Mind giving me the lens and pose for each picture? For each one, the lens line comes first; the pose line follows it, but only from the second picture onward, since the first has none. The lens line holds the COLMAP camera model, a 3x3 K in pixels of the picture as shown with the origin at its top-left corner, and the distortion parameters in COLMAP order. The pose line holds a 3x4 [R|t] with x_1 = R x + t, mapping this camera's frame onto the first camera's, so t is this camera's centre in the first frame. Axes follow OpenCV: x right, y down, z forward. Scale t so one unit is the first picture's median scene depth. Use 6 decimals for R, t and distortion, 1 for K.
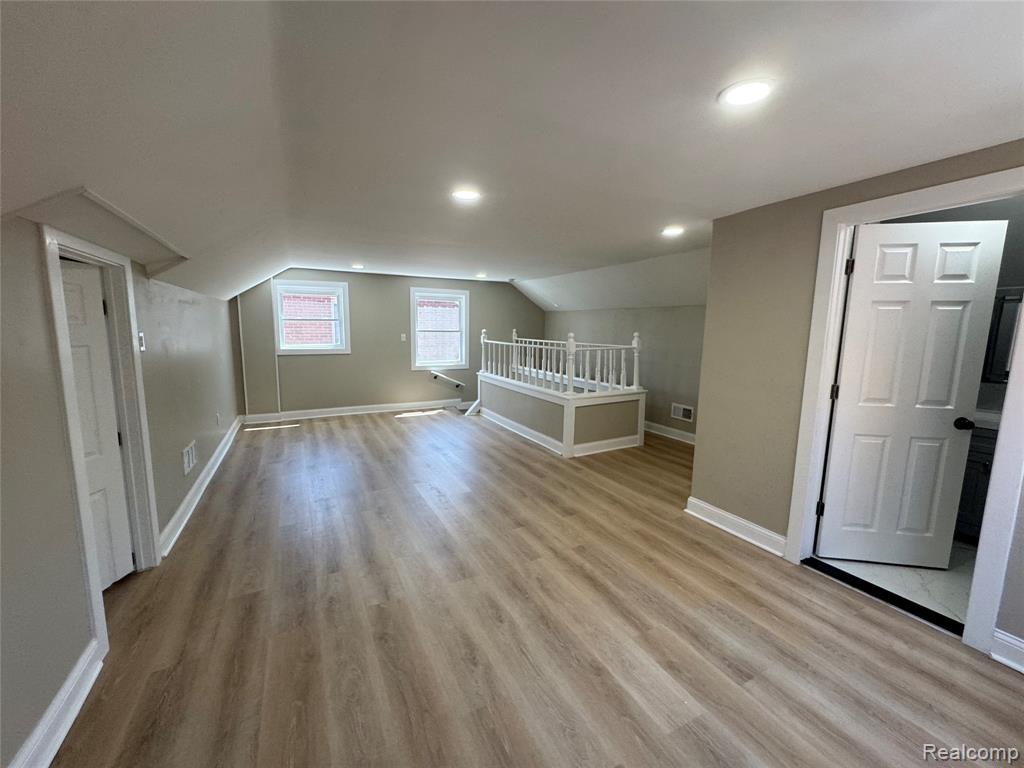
lens RADIAL K [[411.1, 0, 512.8], [0, 411.1, 382.0], [0, 0, 1]] dist [-0.001054, 0.000037]
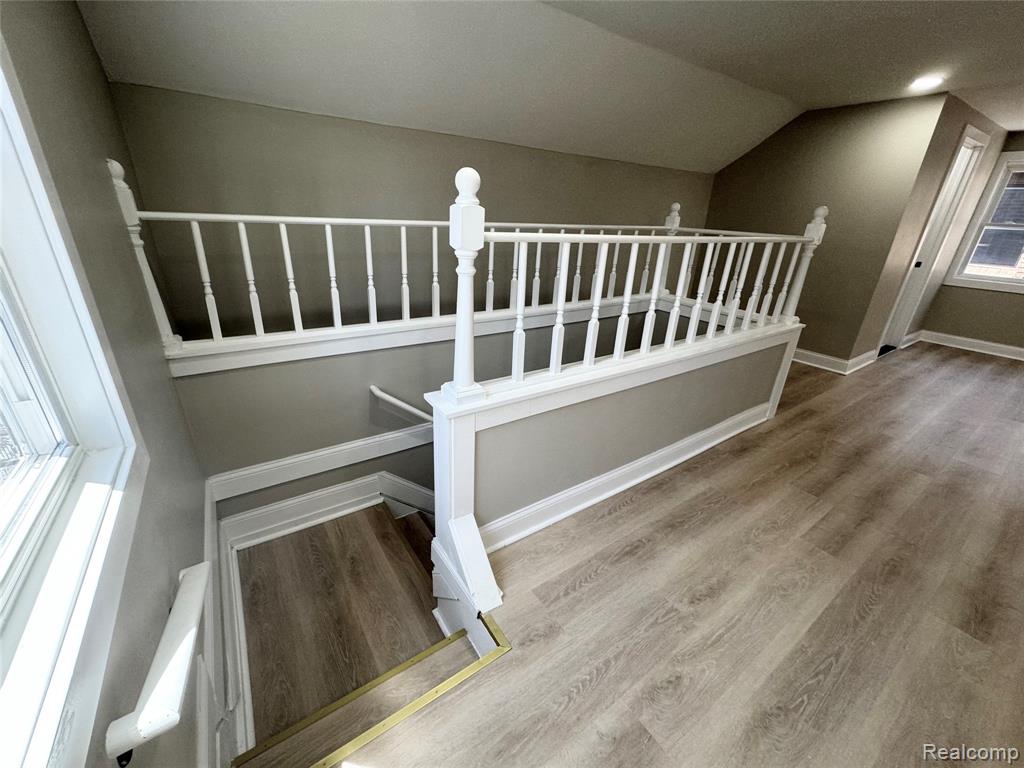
lens RADIAL K [[411.1, 0, 511.0], [0, 411.1, 384.8], [0, 0, 1]] dist [-0.001054, 0.000037]
pose [[-0.121071, -0.399947, 0.908507, -0.519498], [0.094358, 0.906458, 0.411619, -0.223087], [-0.988149, 0.135560, -0.072007, 1.953298]]
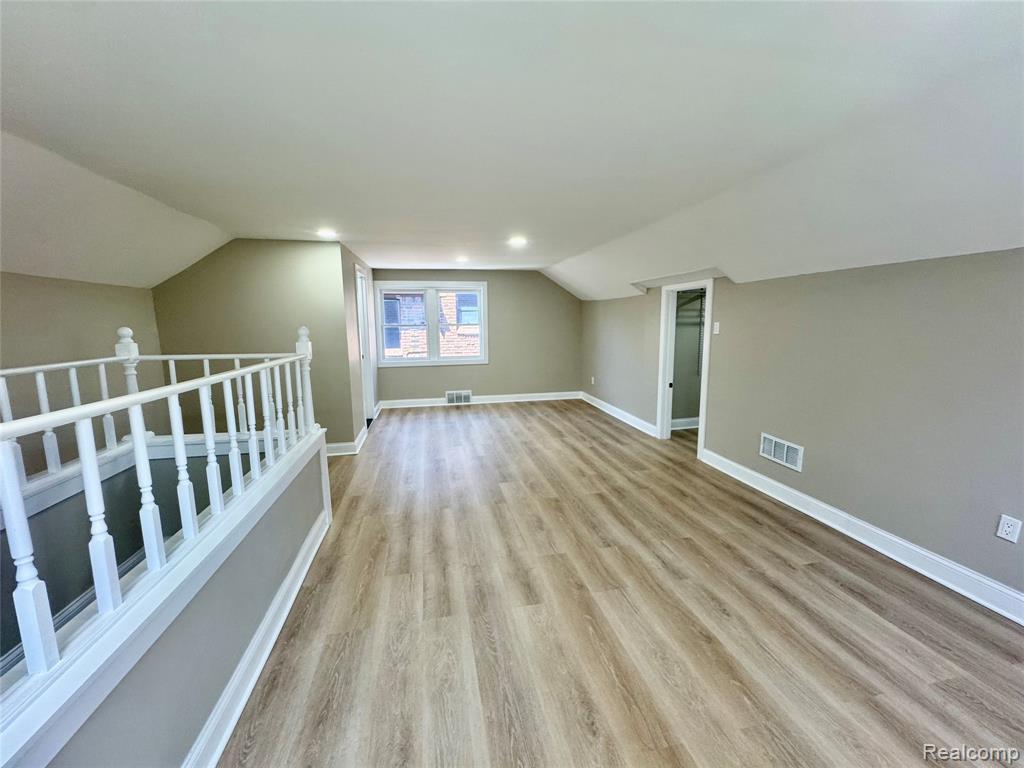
lens RADIAL K [[411.1, 0, 514.6], [0, 411.1, 382.3], [0, 0, 1]] dist [-0.001054, 0.000037]
pose [[-0.962939, -0.042494, 0.266349, -0.418332], [0.034643, 0.959845, 0.278384, -0.263188], [-0.267484, 0.277294, -0.922800, 1.973636]]
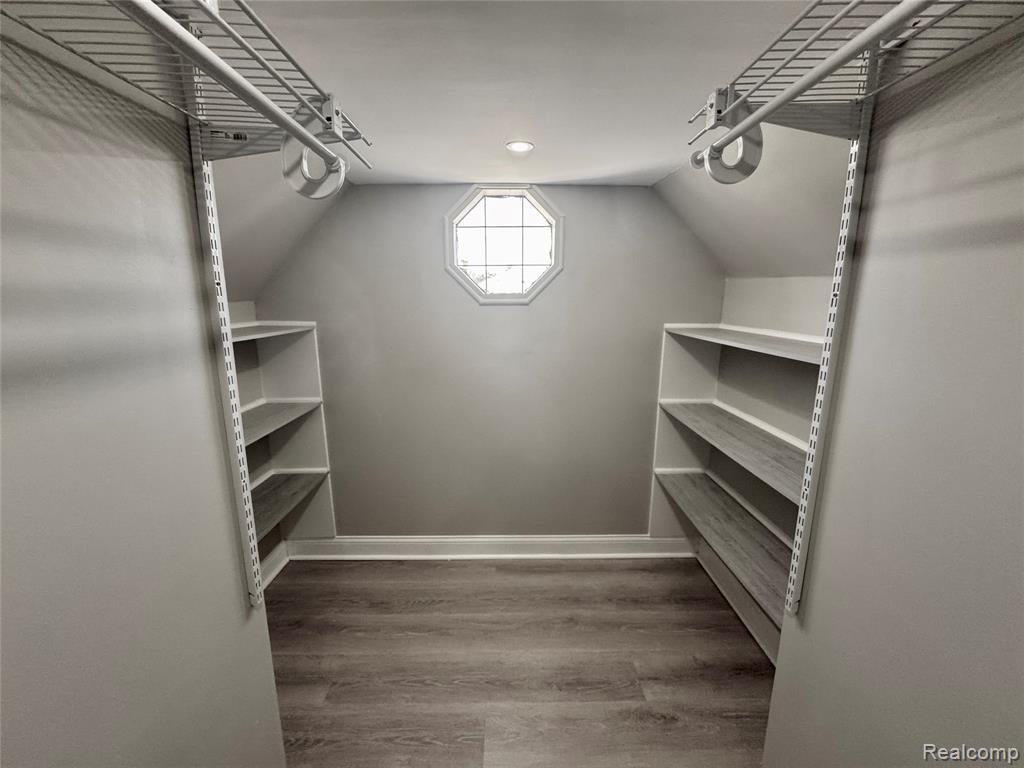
lens RADIAL K [[411.1, 0, 505.9], [0, 411.1, 382.4], [0, 0, 1]] dist [-0.001054, 0.000037]
pose [[-0.450485, 0.144535, -0.881007, -0.055806], [-0.130489, 0.965551, 0.225129, -0.244560], [0.883196, 0.216379, -0.416106, 1.847591]]
